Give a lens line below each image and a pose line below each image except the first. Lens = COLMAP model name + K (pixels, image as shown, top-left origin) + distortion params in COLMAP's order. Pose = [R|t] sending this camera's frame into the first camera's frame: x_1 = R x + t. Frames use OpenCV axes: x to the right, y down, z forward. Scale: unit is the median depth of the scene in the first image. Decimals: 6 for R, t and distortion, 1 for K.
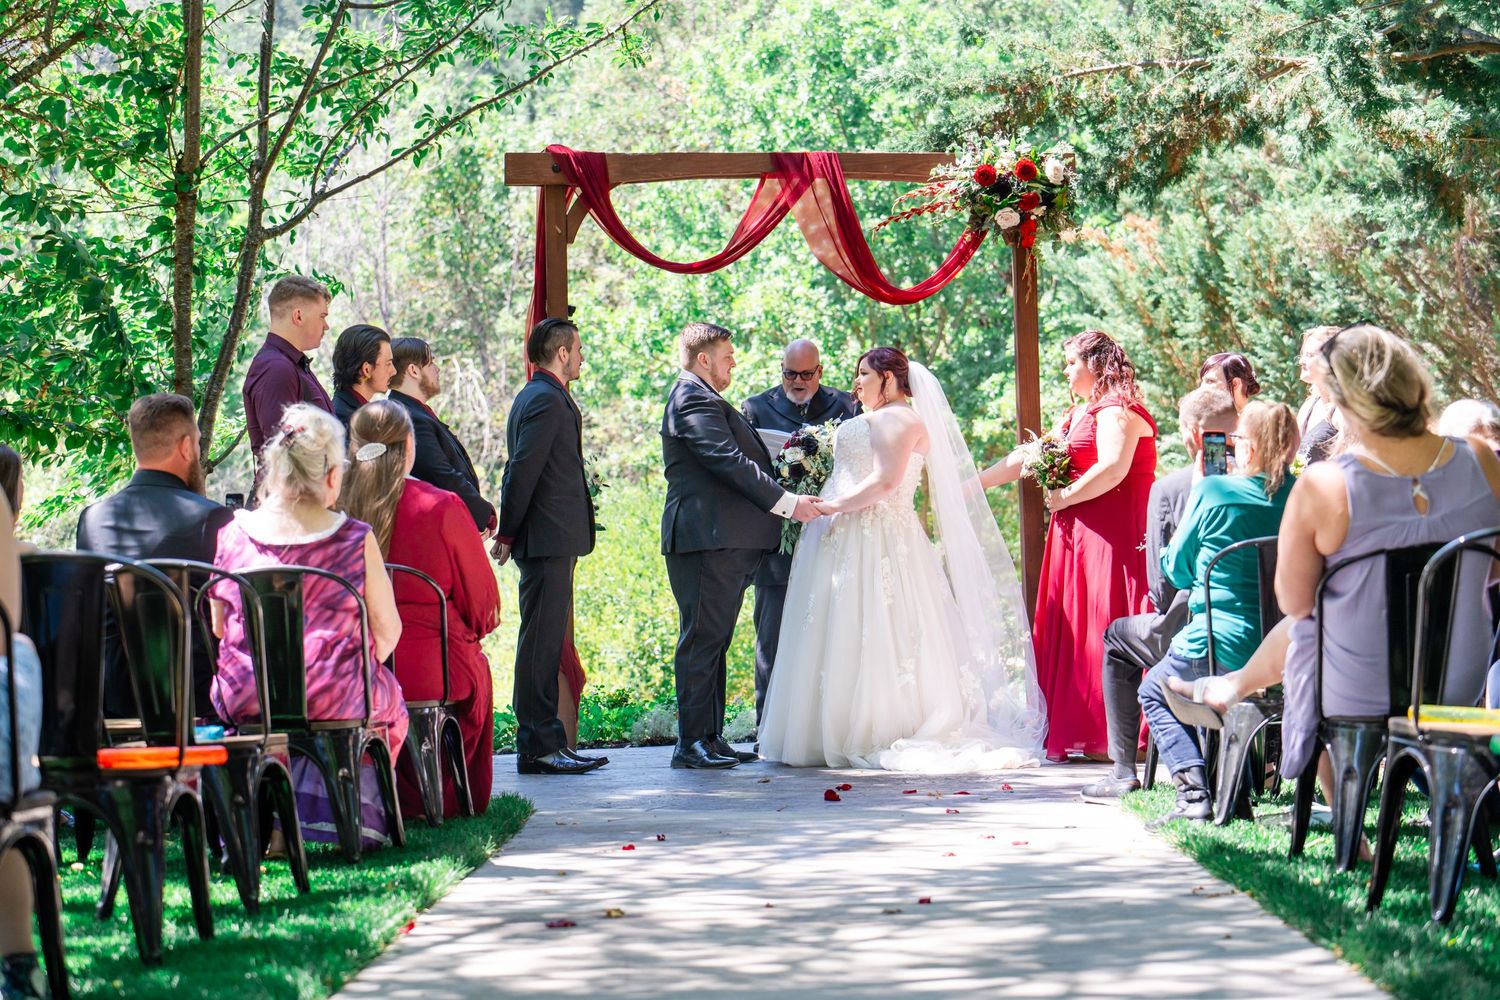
lens RADIAL K [[3077.5, 0, 750.0], [0, 3077.5, 500.0], [0, 0, 1]] dist [0.033447, 0.083847]
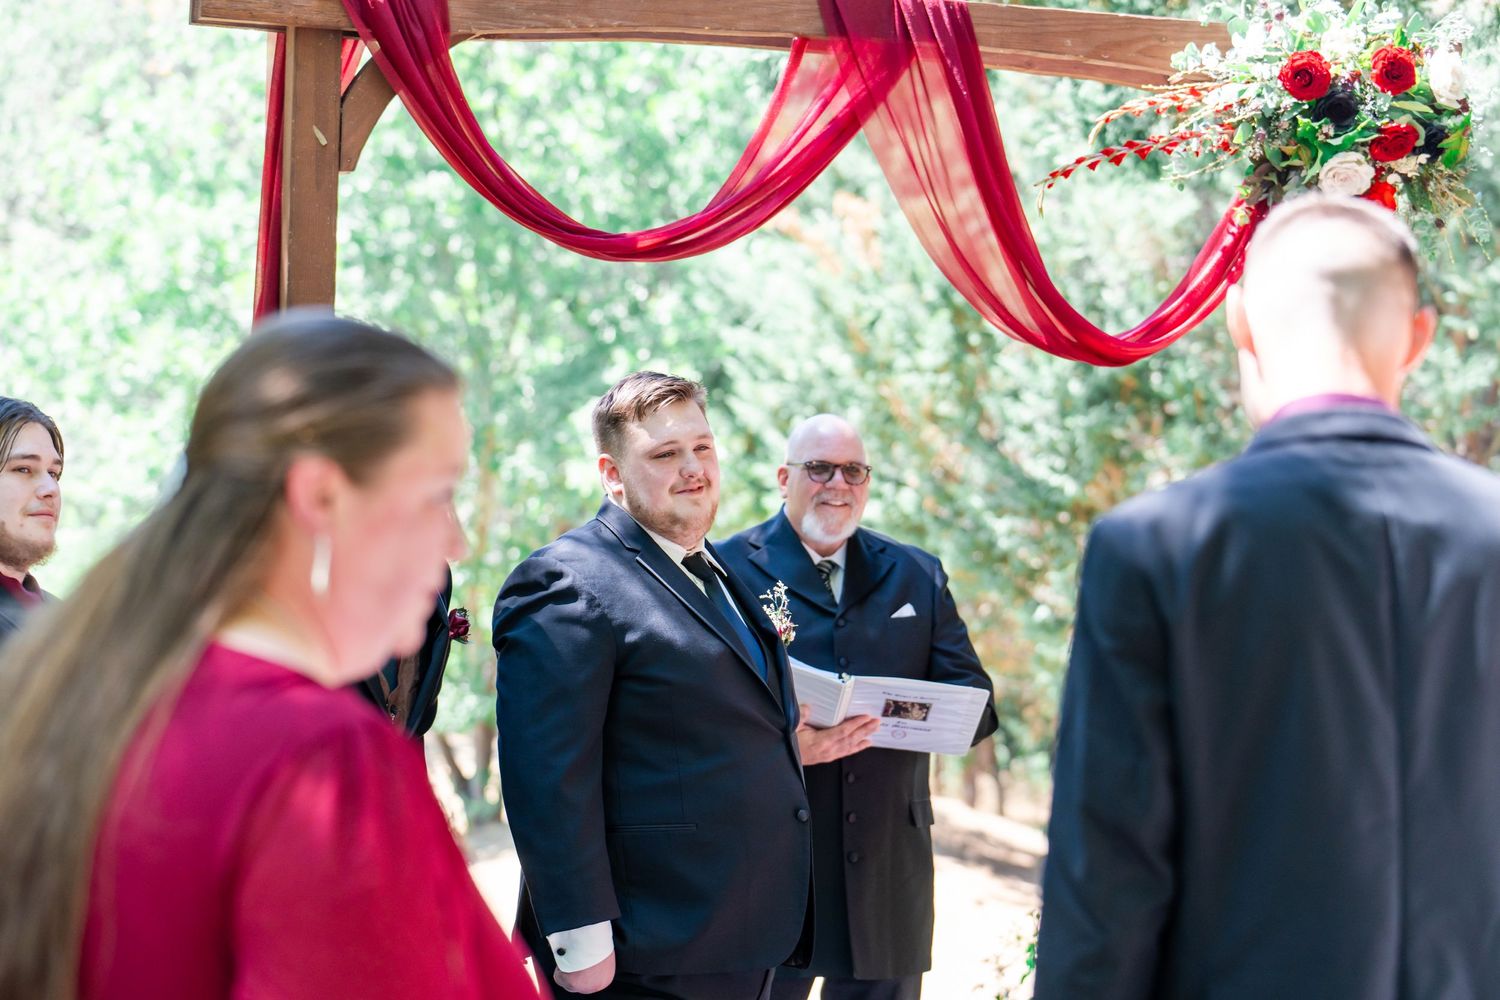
lens RADIAL K [[3742.3, 0, 750.0], [0, 3742.3, 500.0], [0, 0, 1]] dist [0.066059, 0.398431]
pose [[0.987321, 0.046382, 0.151806, -0.078090], [-0.045048, 0.998910, -0.012216, -0.035299], [-0.152207, 0.005222, 0.988335, 0.484884]]
